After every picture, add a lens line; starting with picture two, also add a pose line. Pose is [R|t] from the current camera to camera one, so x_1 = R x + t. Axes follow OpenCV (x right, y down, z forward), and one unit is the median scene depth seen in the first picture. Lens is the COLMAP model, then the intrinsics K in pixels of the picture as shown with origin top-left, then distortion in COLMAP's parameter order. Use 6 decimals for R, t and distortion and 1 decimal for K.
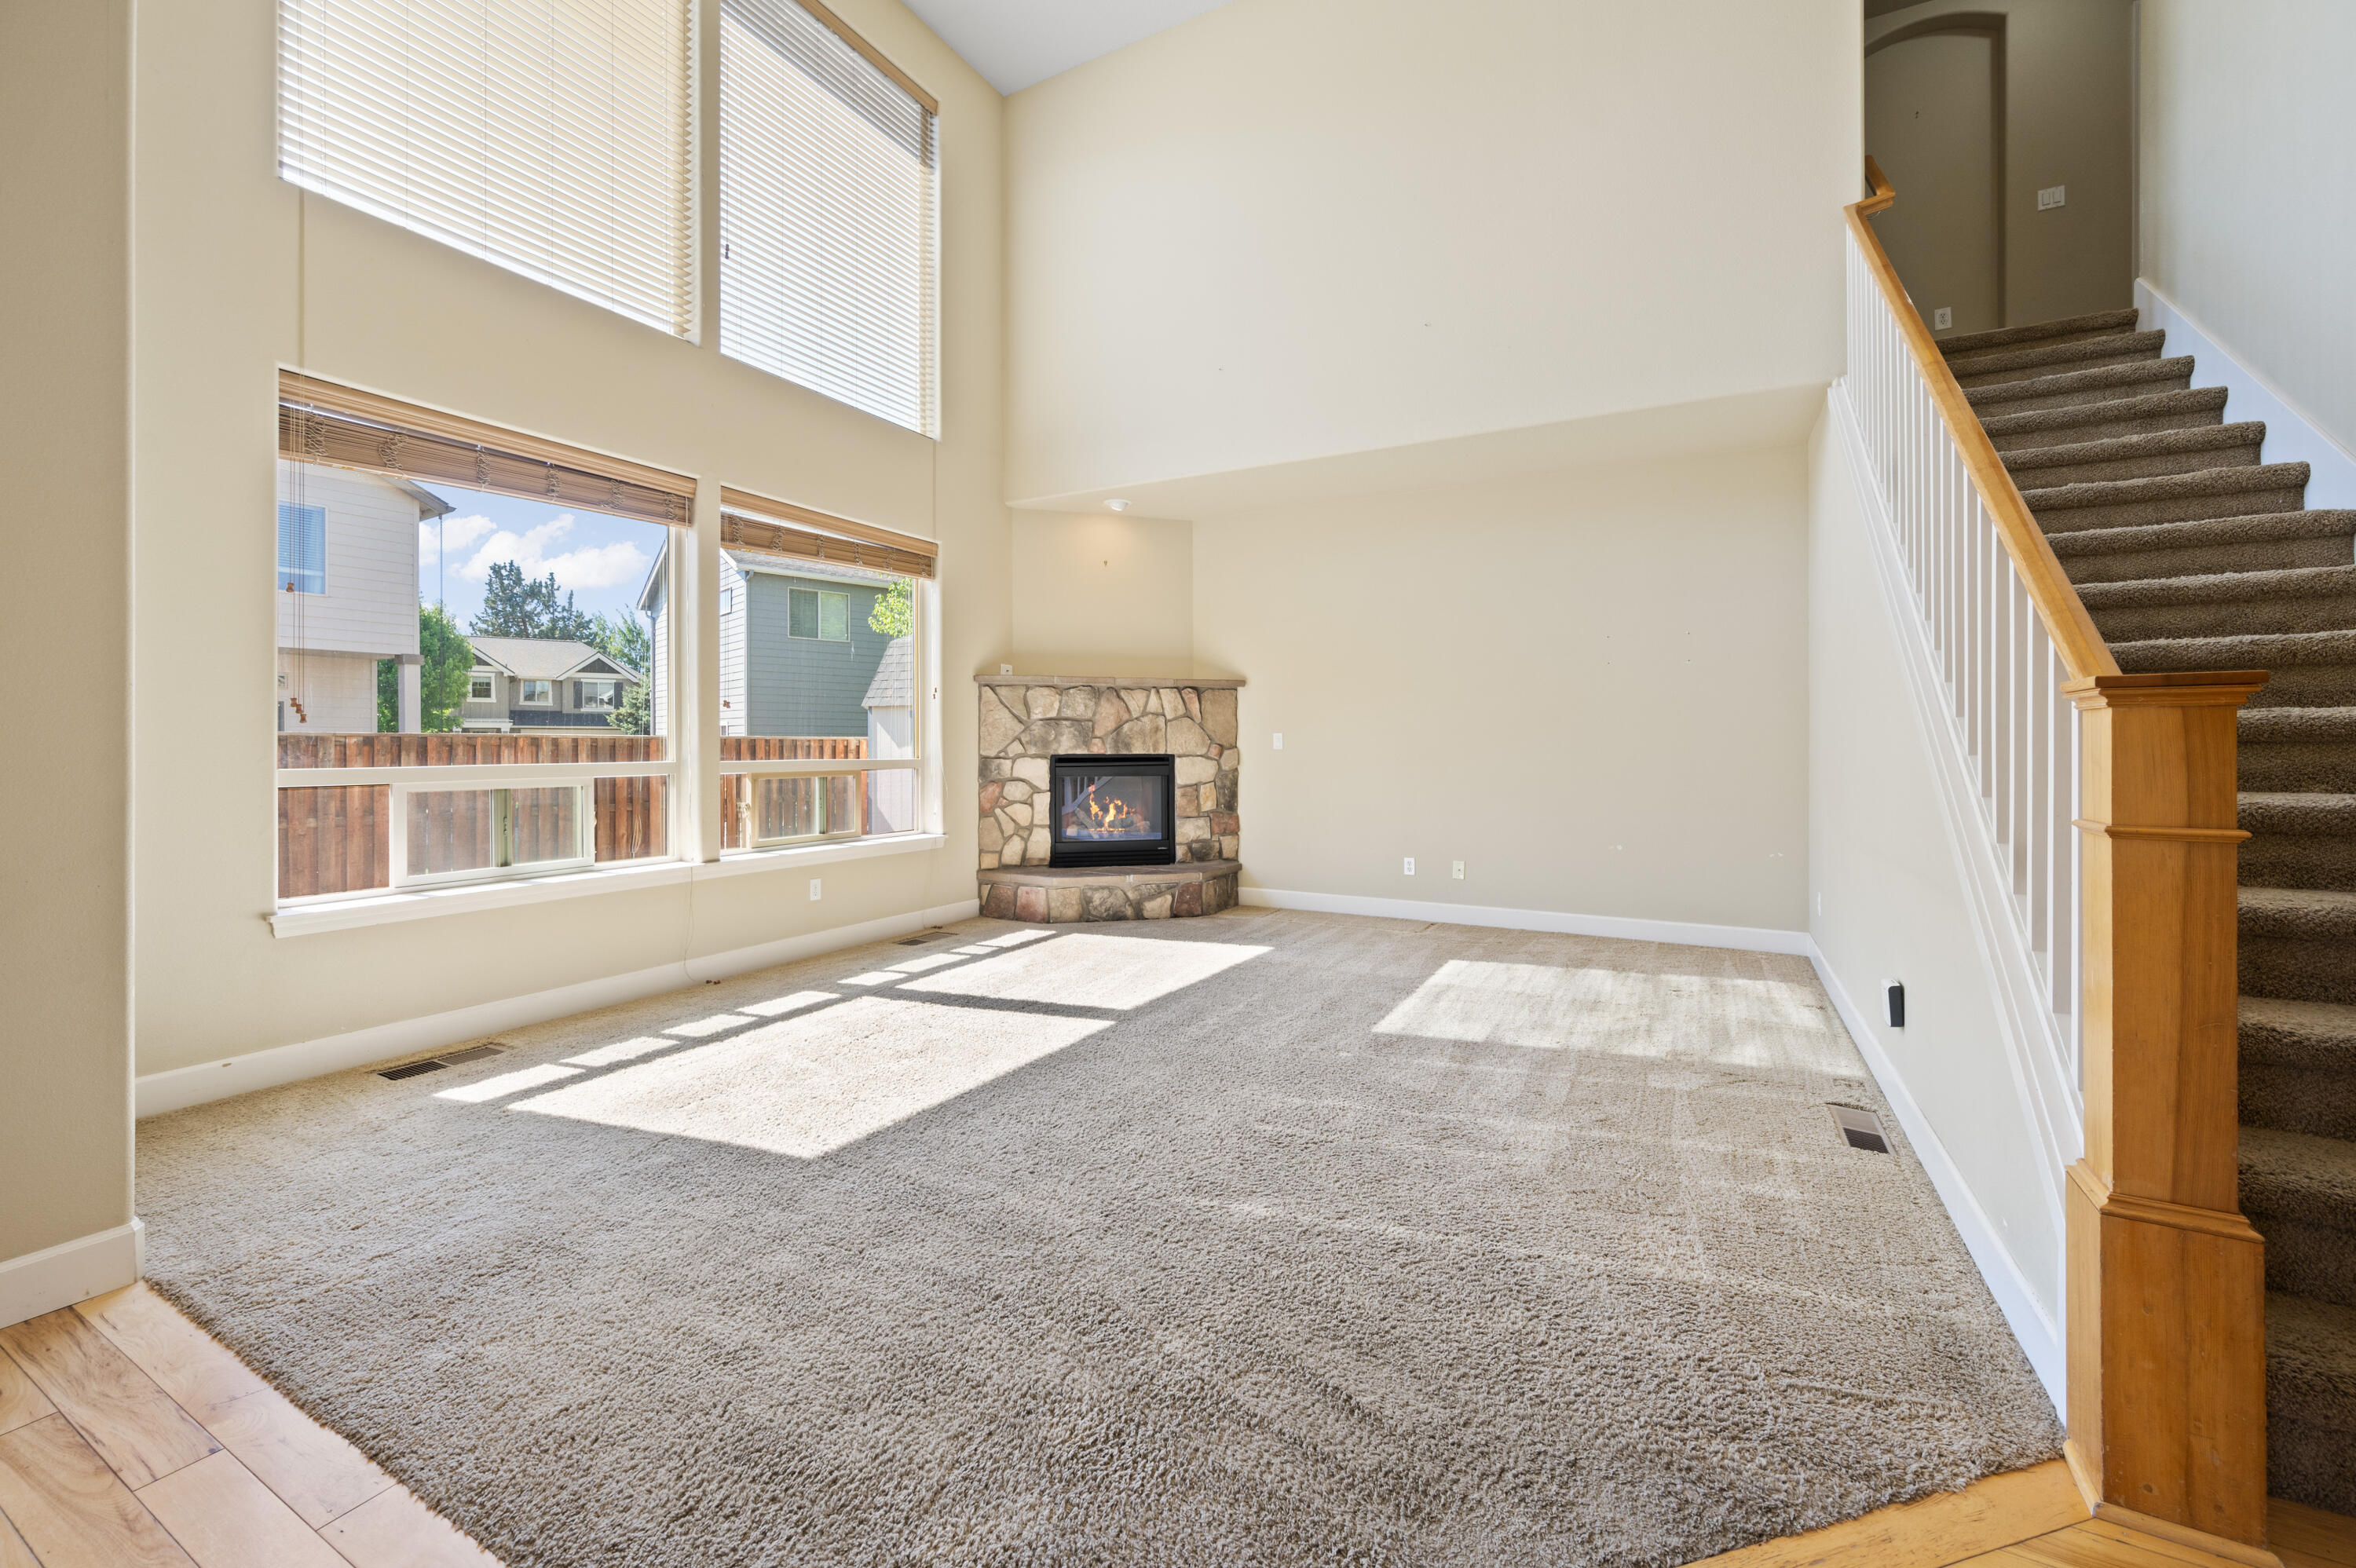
lens RADIAL K [[946.5, 0, 1181.1], [0, 946.5, 748.0], [0, 0, 1]] dist [-0.001400, 0.001632]
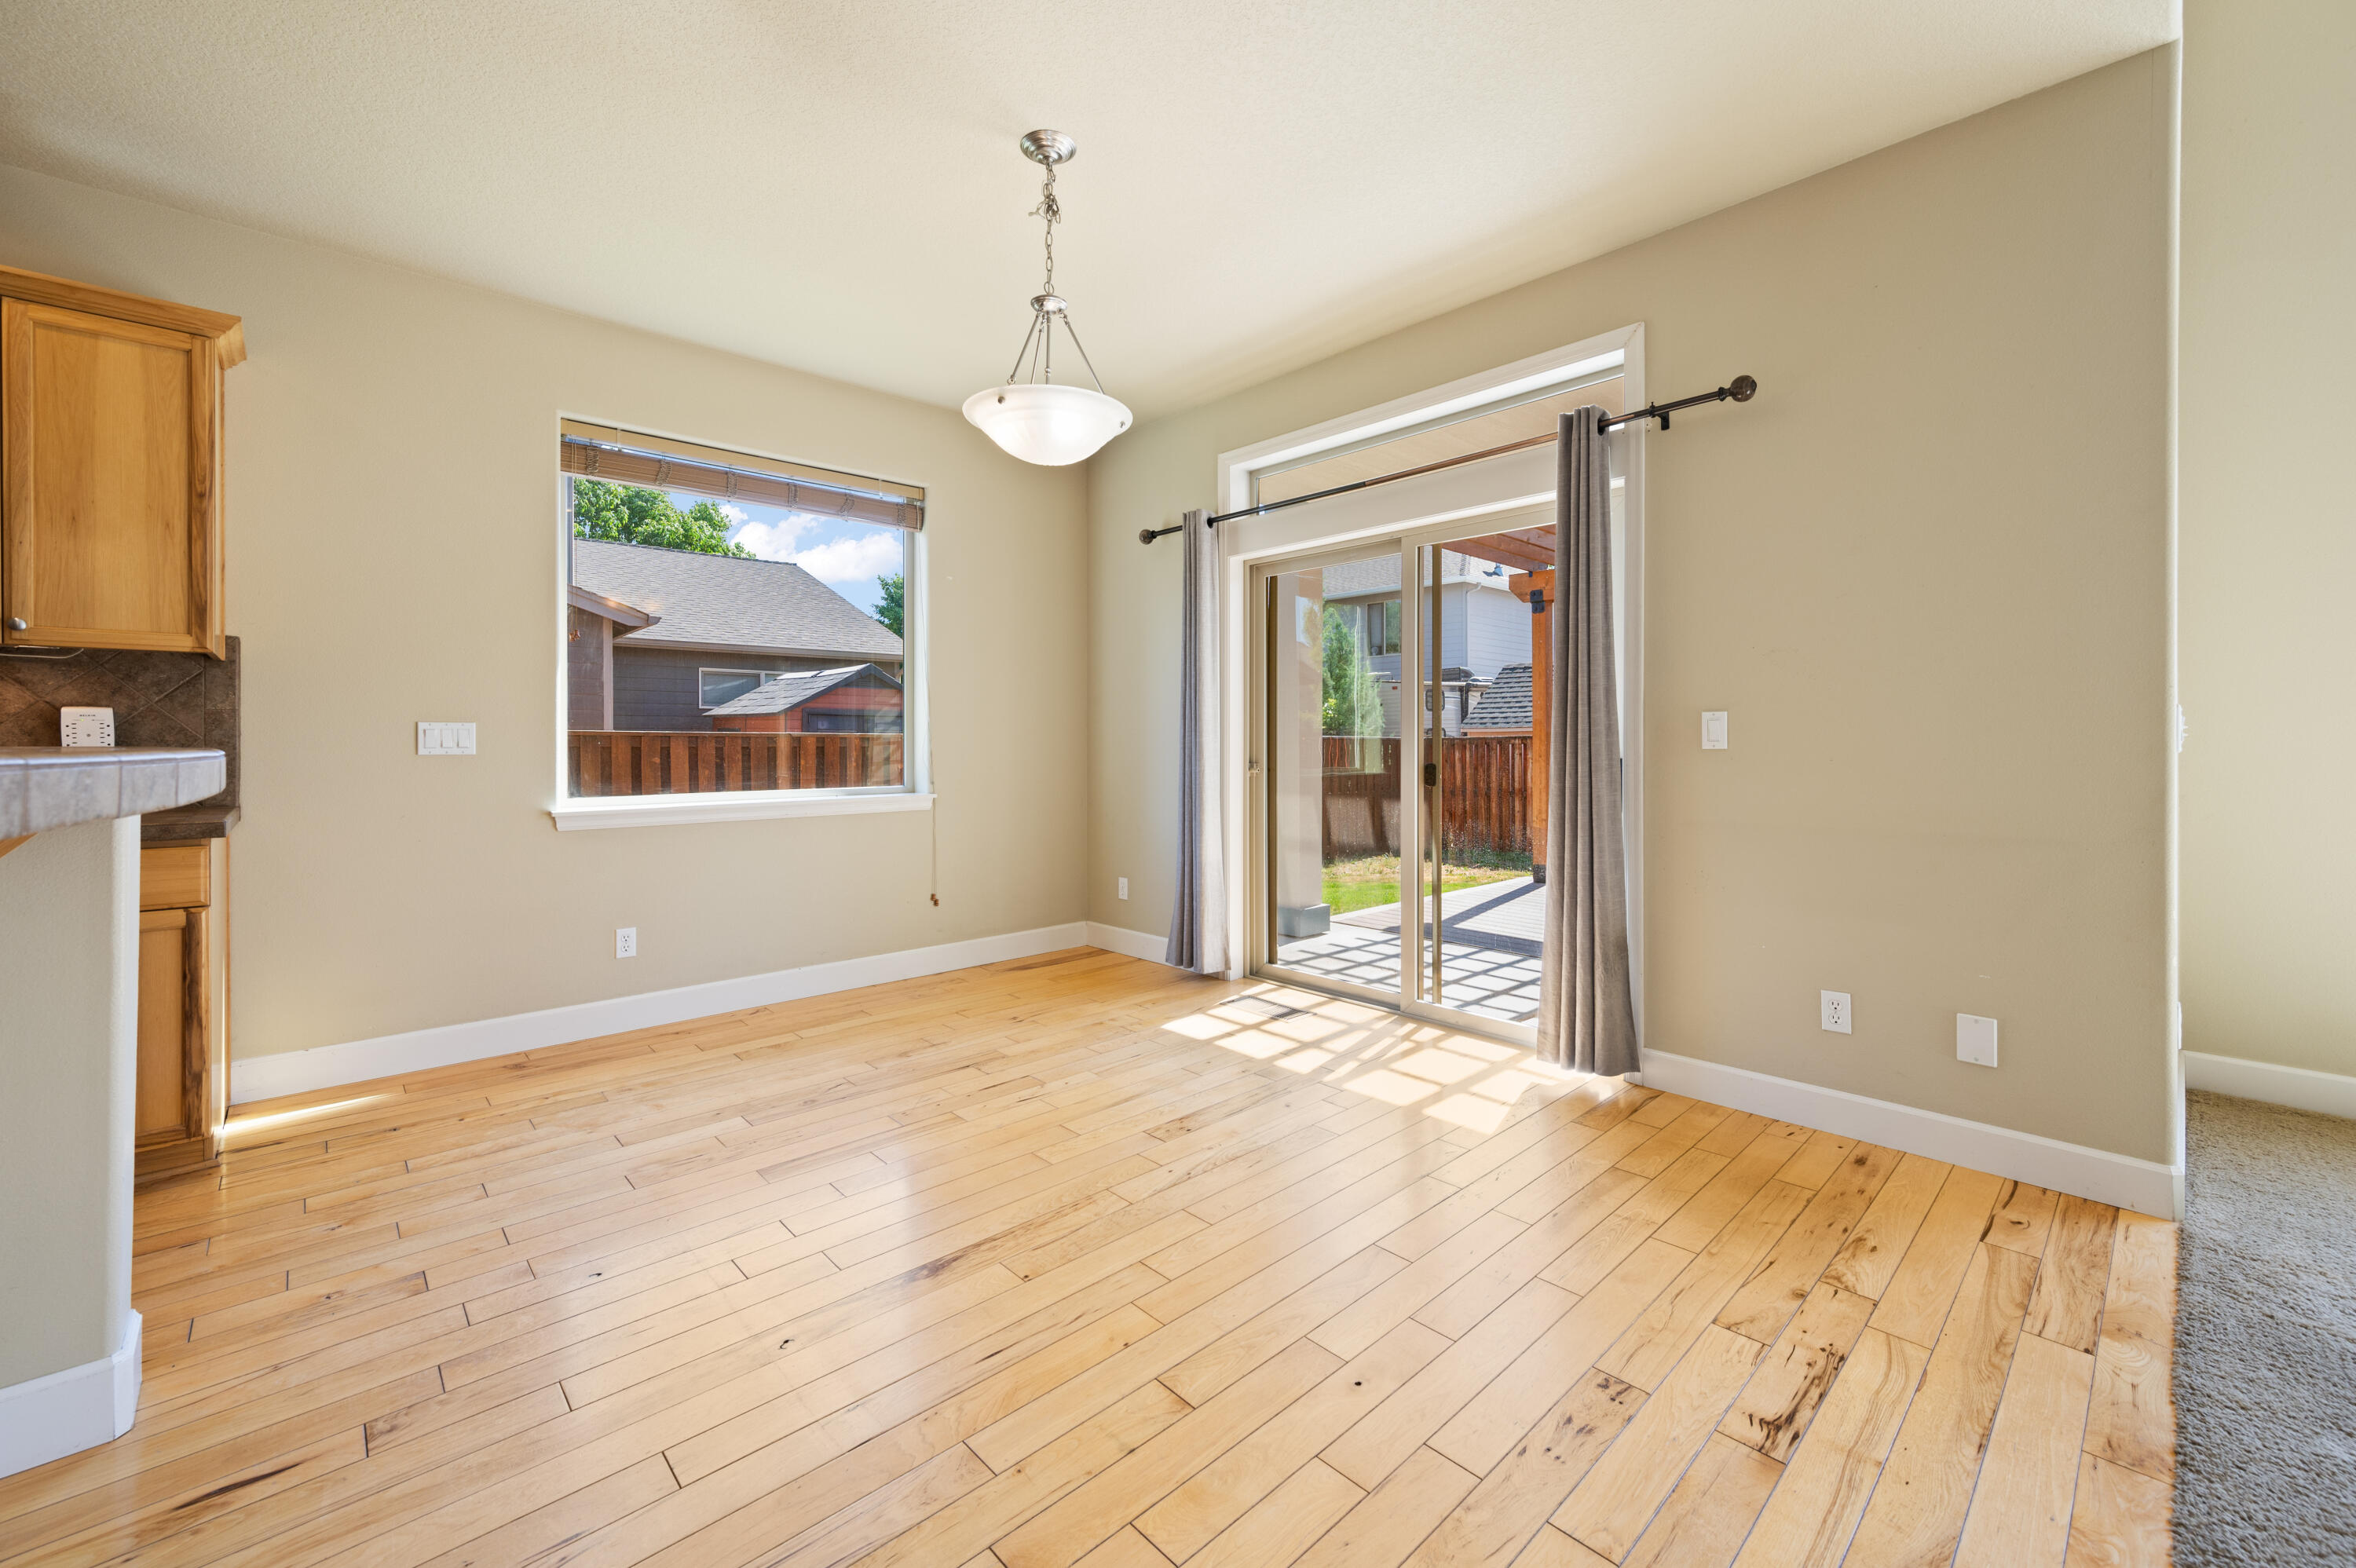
lens RADIAL K [[946.5, 0, 1170.8], [0, 946.5, 743.5], [0, 0, 1]] dist [-0.001400, 0.001632]
pose [[-0.317370, 0.004816, -0.948290, 0.100750], [-0.002709, 0.999978, 0.005985, 0.000143], [0.948298, 0.004469, -0.317350, 0.074169]]
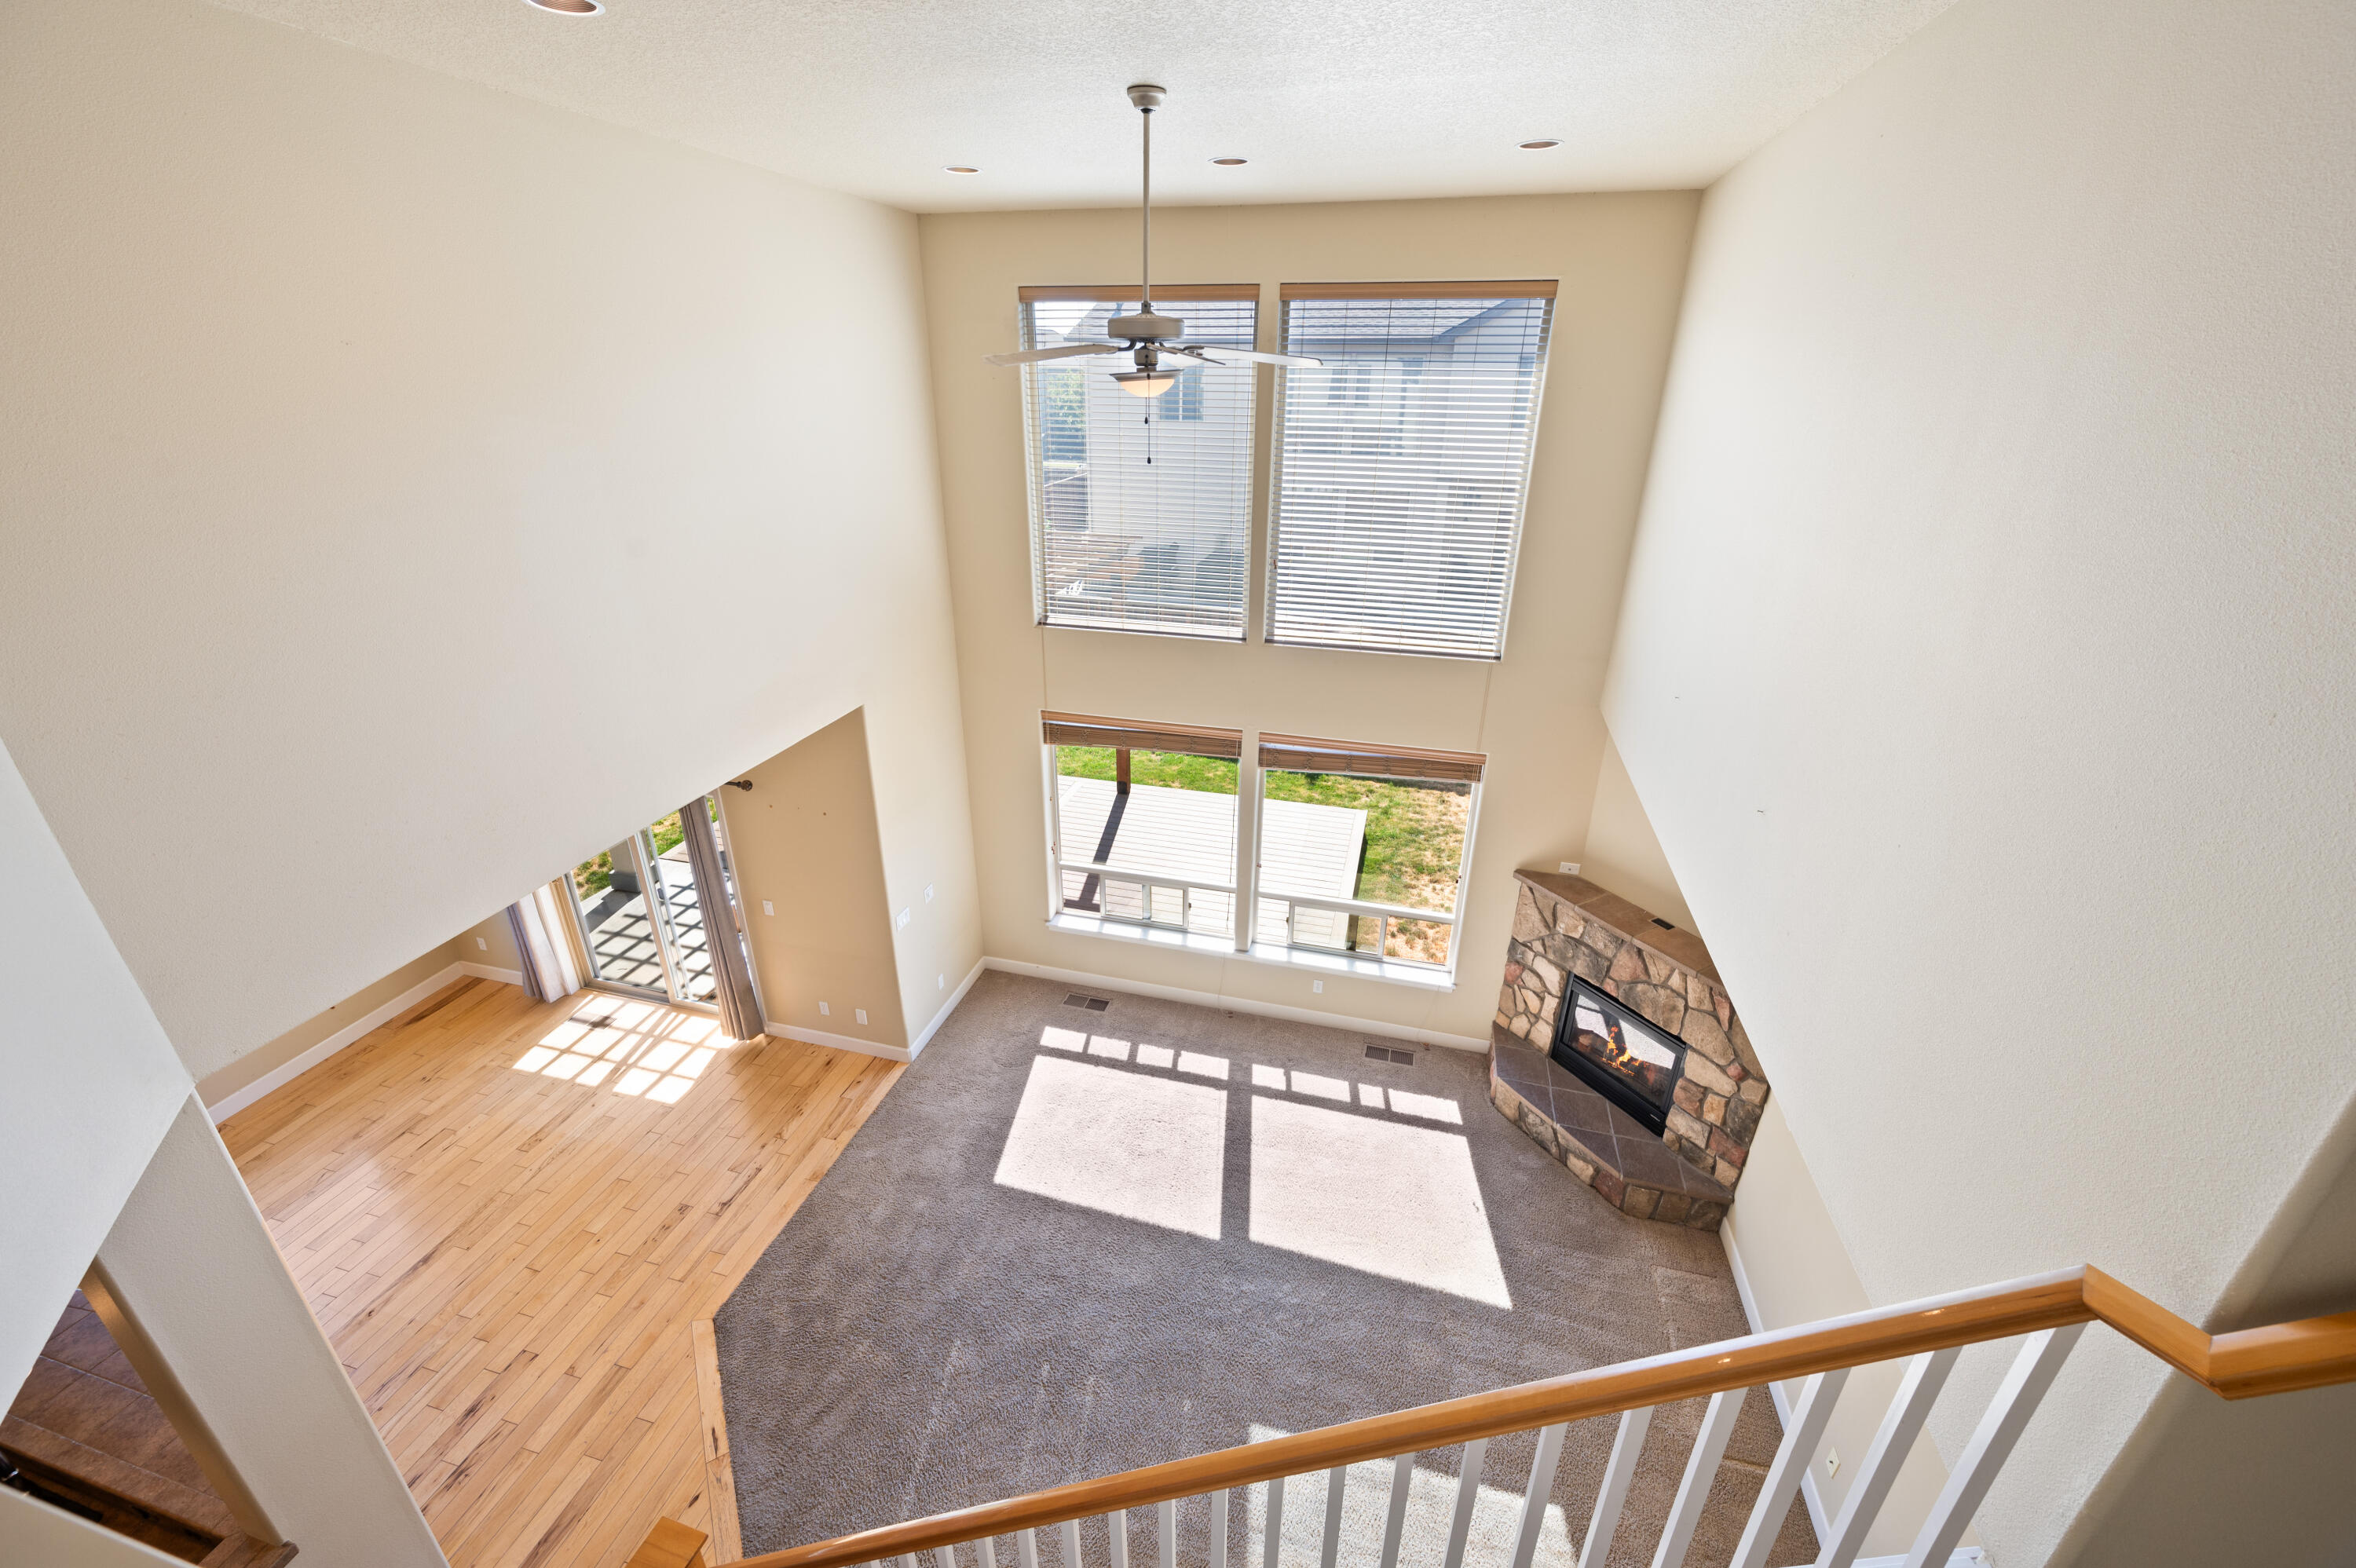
lens RADIAL K [[946.5, 0, 1181.8], [0, 946.5, 769.4], [0, 0, 1]] dist [-0.001400, 0.001632]
pose [[0.237763, 0.388483, -0.890253, 0.574480], [-0.015619, 0.917947, 0.396396, -0.577894], [0.971198, -0.080344, 0.224321, 0.405262]]
